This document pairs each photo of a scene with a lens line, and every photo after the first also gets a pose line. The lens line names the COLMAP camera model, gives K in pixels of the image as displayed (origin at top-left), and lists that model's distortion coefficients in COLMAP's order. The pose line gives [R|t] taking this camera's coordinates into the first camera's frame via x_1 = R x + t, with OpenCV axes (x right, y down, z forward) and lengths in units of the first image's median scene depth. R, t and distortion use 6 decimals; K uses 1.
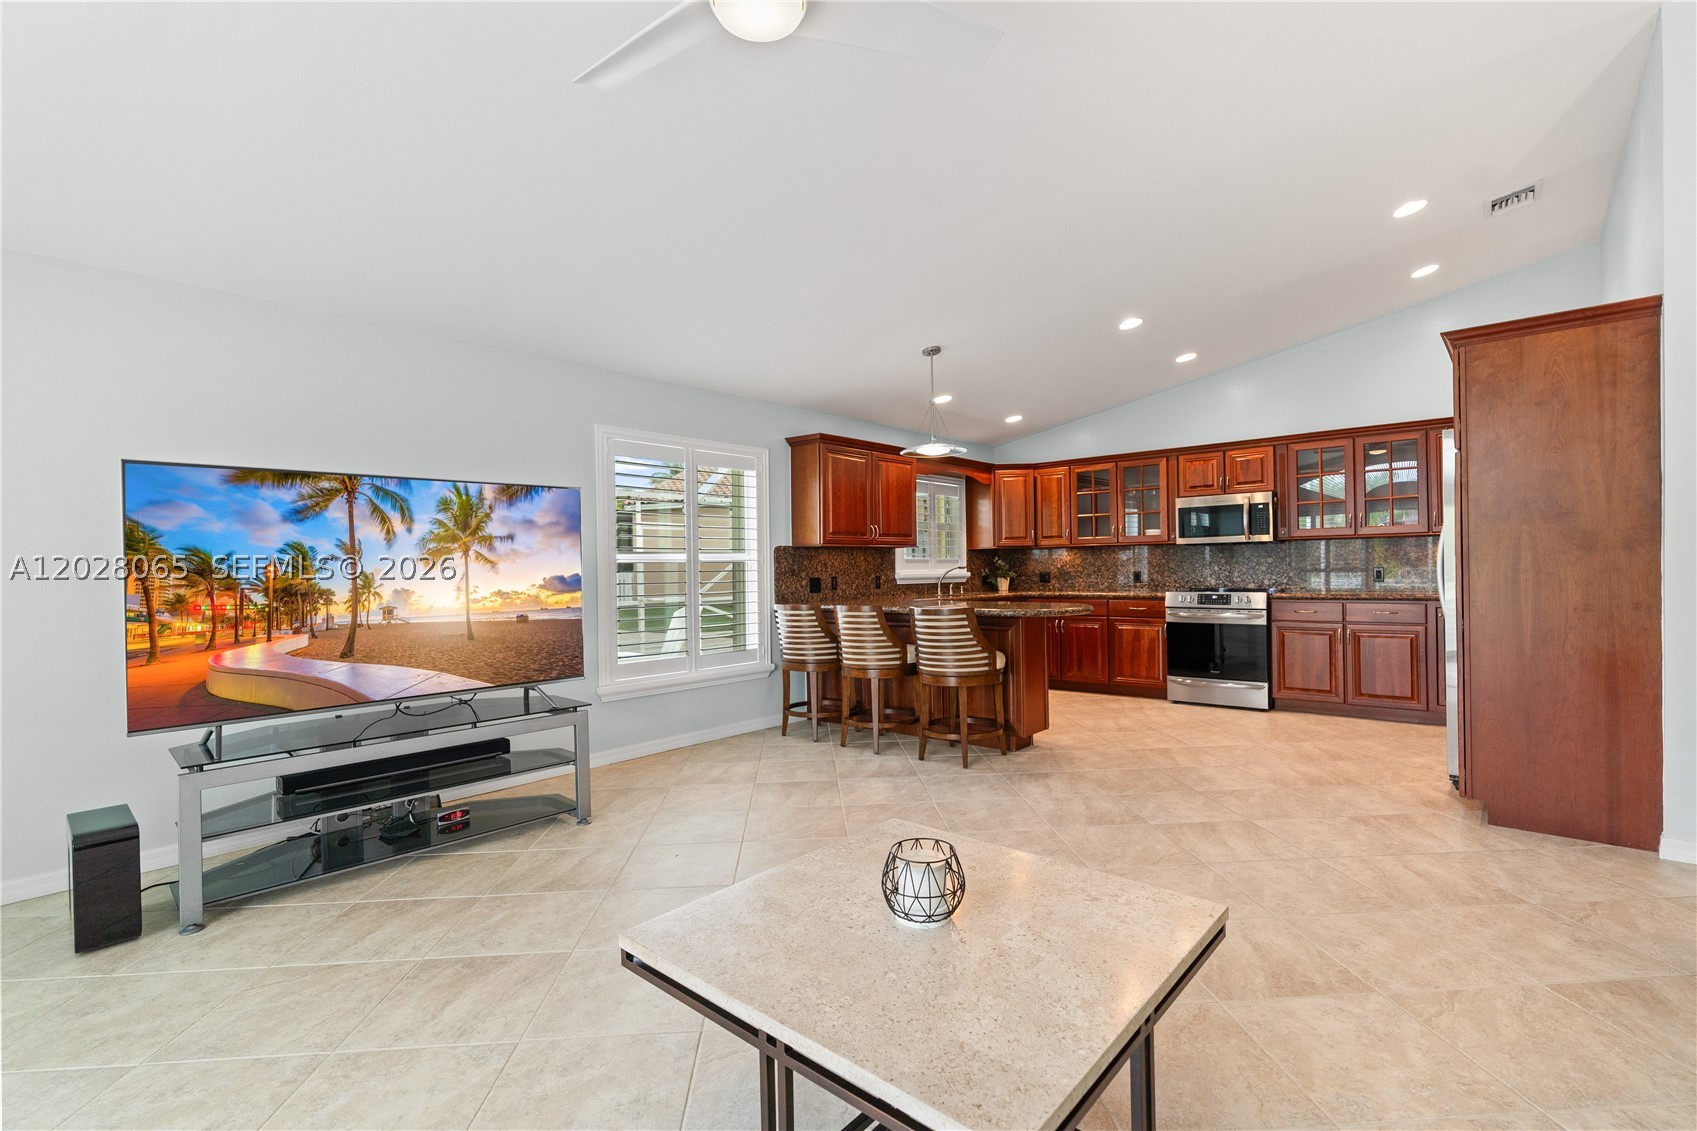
lens RADIAL K [[769.8, 0, 832.4], [0, 769.8, 595.9], [0, 0, 1]] dist [-0.001059, -0.000122]
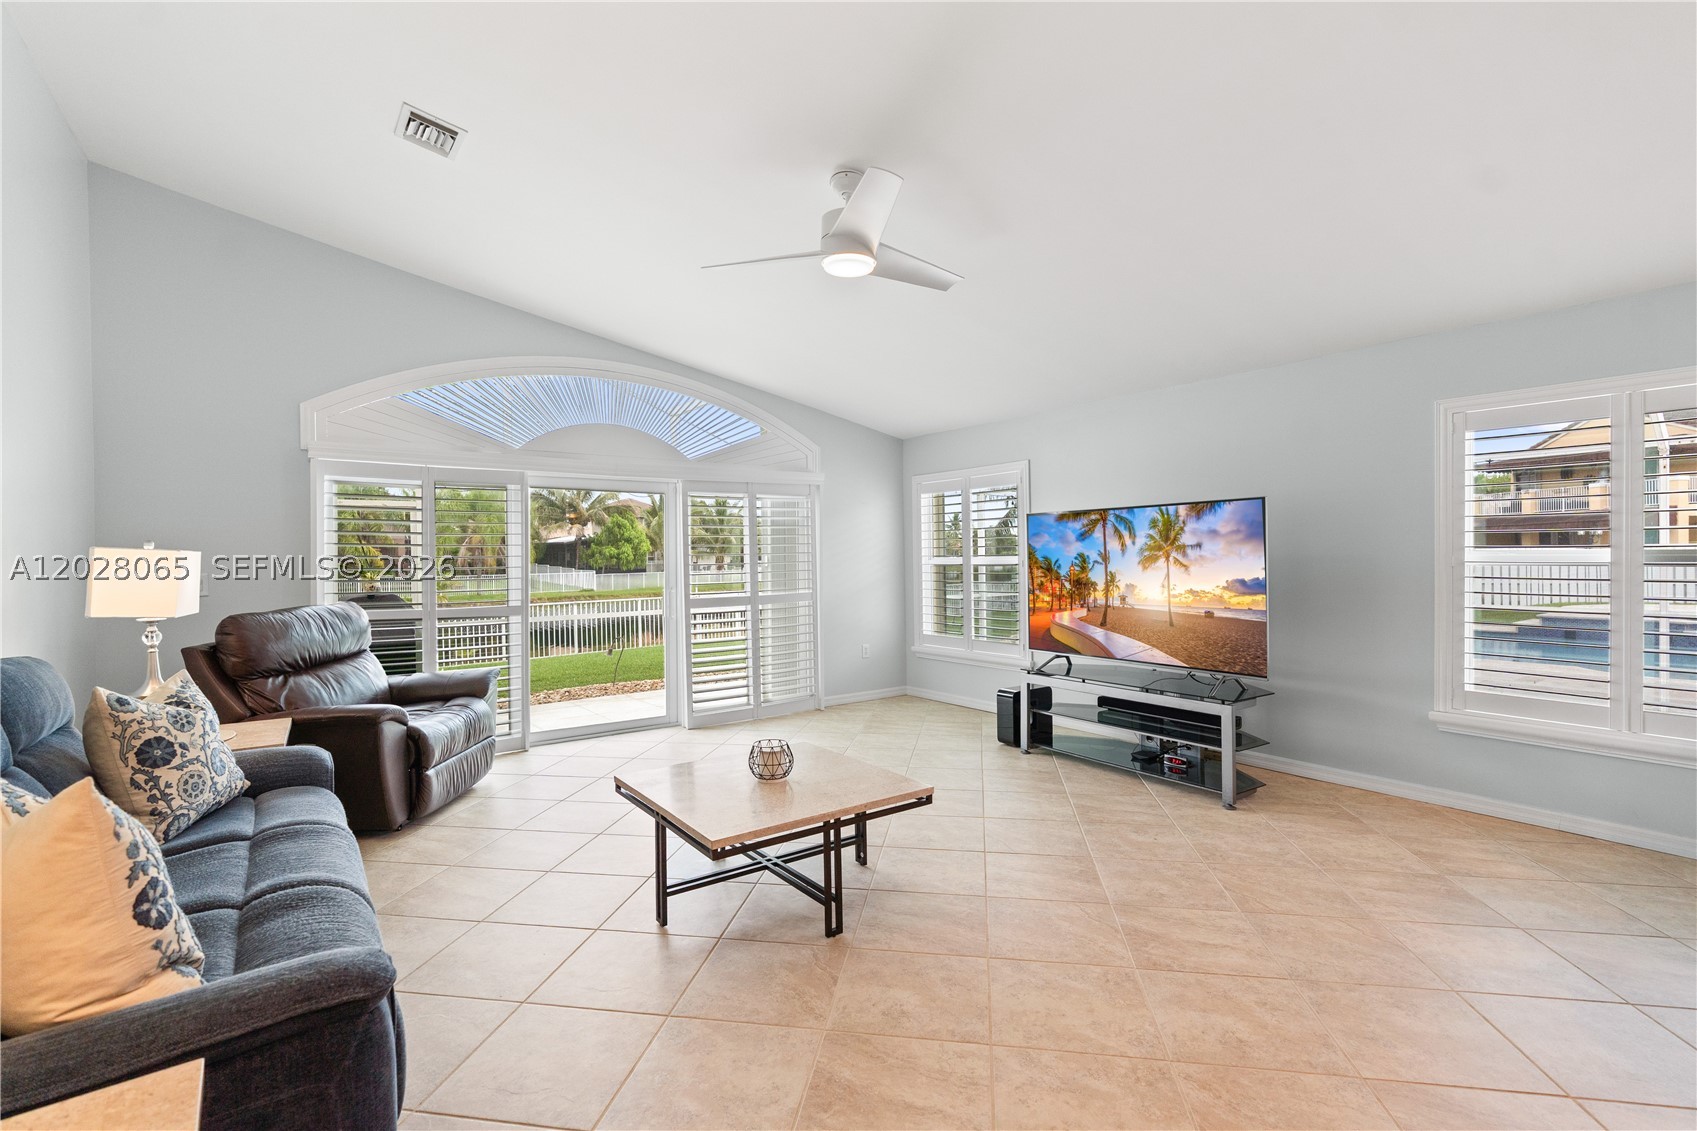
lens RADIAL K [[769.8, 0, 848.5], [0, 769.8, 556.2], [0, 0, 1]] dist [-0.001059, -0.000122]
pose [[-0.220904, 0.017285, -0.975142, 0.976551], [-0.021659, 0.999509, 0.022624, -0.083489], [0.975055, 0.026119, -0.220421, 0.816439]]
